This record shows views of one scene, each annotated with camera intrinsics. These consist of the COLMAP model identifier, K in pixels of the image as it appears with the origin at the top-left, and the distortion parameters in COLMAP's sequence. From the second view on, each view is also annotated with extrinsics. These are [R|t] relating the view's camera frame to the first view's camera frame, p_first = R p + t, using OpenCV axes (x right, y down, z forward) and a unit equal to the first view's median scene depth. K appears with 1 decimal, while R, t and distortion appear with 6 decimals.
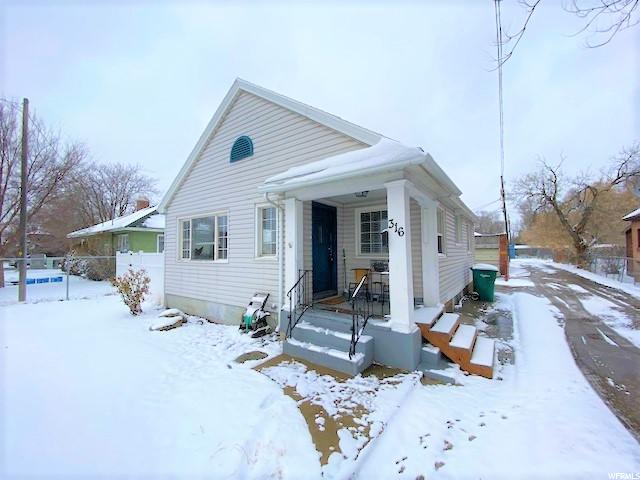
lens RADIAL K [[262.1, 0, 320.0], [0, 262.1, 240.0], [0, 0, 1]] dist [0.000362, -0.000459]
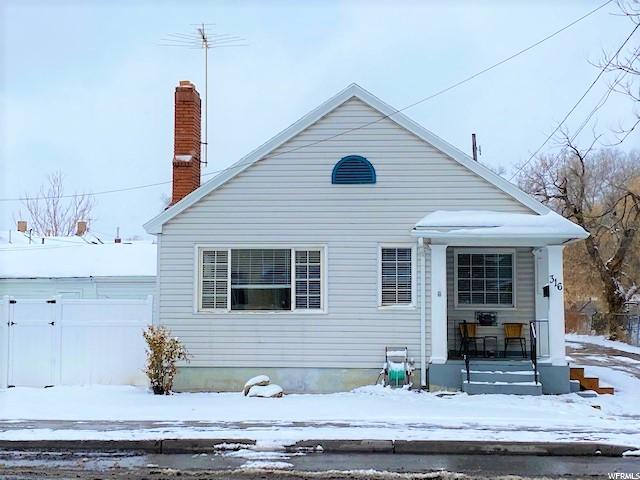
lens RADIAL K [[1016.6, 0, 320.0], [0, 1016.6, 240.0], [0, 0, 1]] dist [0.140241, -0.177073]
pose [[0.856370, 0.045752, 0.514332, -2.280695], [-0.035274, 0.998923, -0.030127, -0.045812], [-0.515157, 0.007657, 0.857062, -1.856248]]
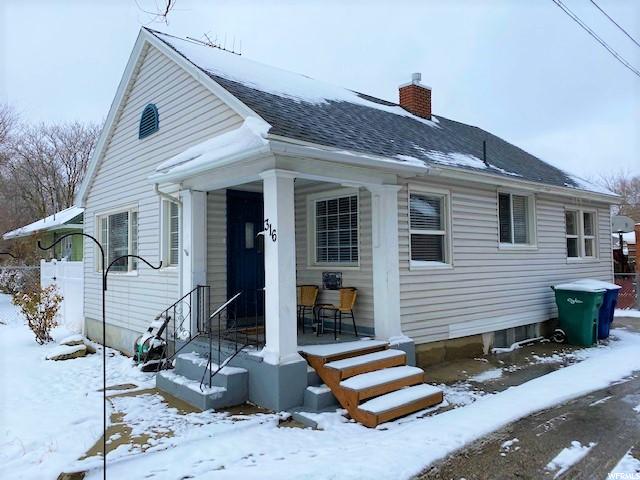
lens RADIAL K [[494.0, 0, 311.2], [0, 494.0, 239.4], [0, 0, 1]] dist [-0.002957, 0.002731]
pose [[0.970825, -0.013581, -0.239403, 0.546353], [0.015397, 0.999865, 0.005719, -0.018206], [0.239293, -0.009239, 0.970903, -0.279358]]
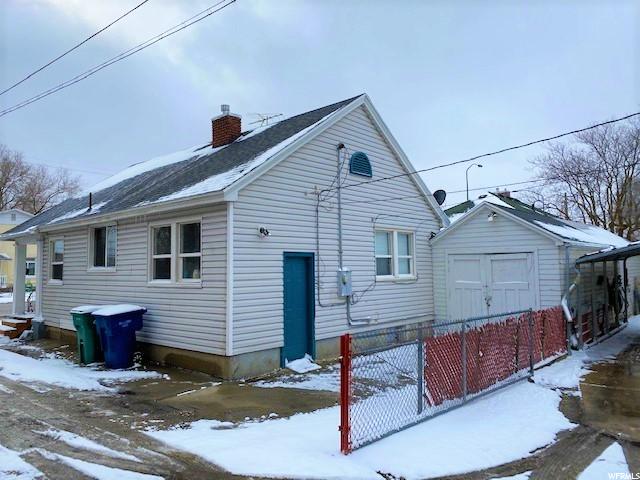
lens RADIAL K [[488.4, 0, 320.0], [0, 488.4, 240.0], [0, 0, 1]] dist [0.064096, -0.095808]
pose [[-0.112439, -0.052463, -0.992273, 2.821619], [0.055597, 0.996709, -0.058998, 0.076977], [0.992102, -0.061801, -0.109152, 2.724942]]
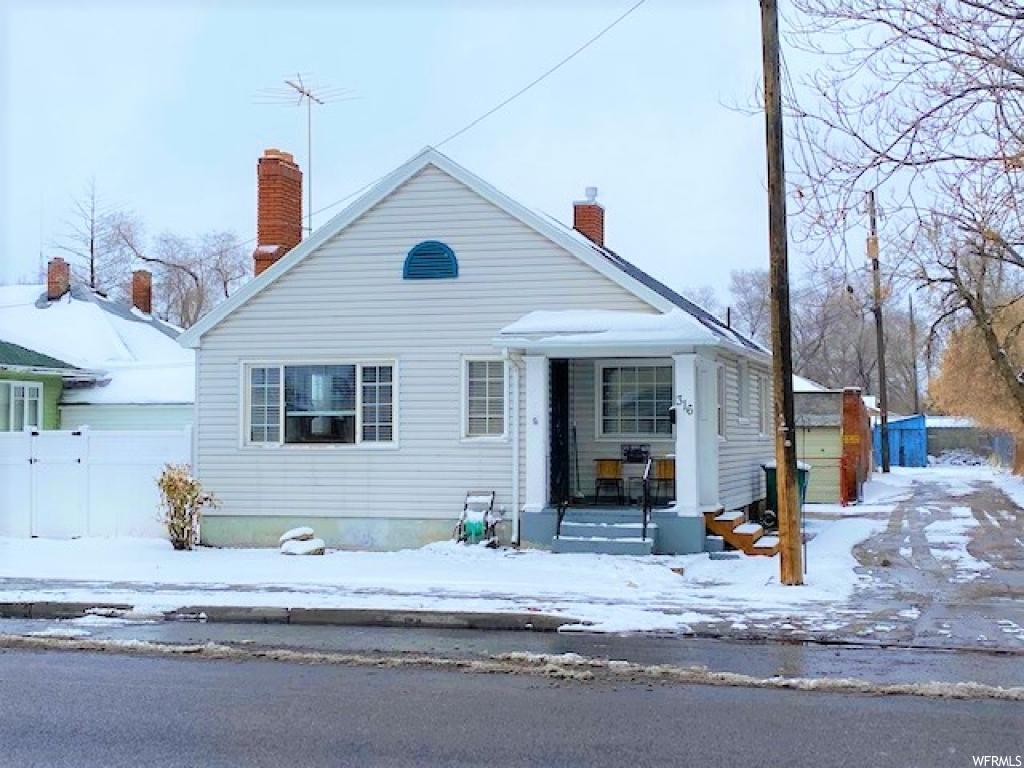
lens RADIAL K [[1399.1, 0, 512.0], [0, 1399.1, 384.0], [0, 0, 1]] dist [0.216204, -0.752098]
pose [[0.946227, 0.020789, 0.322834, -1.350446], [-0.023059, 0.999729, 0.003208, -0.088159], [-0.322680, -0.010479, 0.946450, -2.495954]]
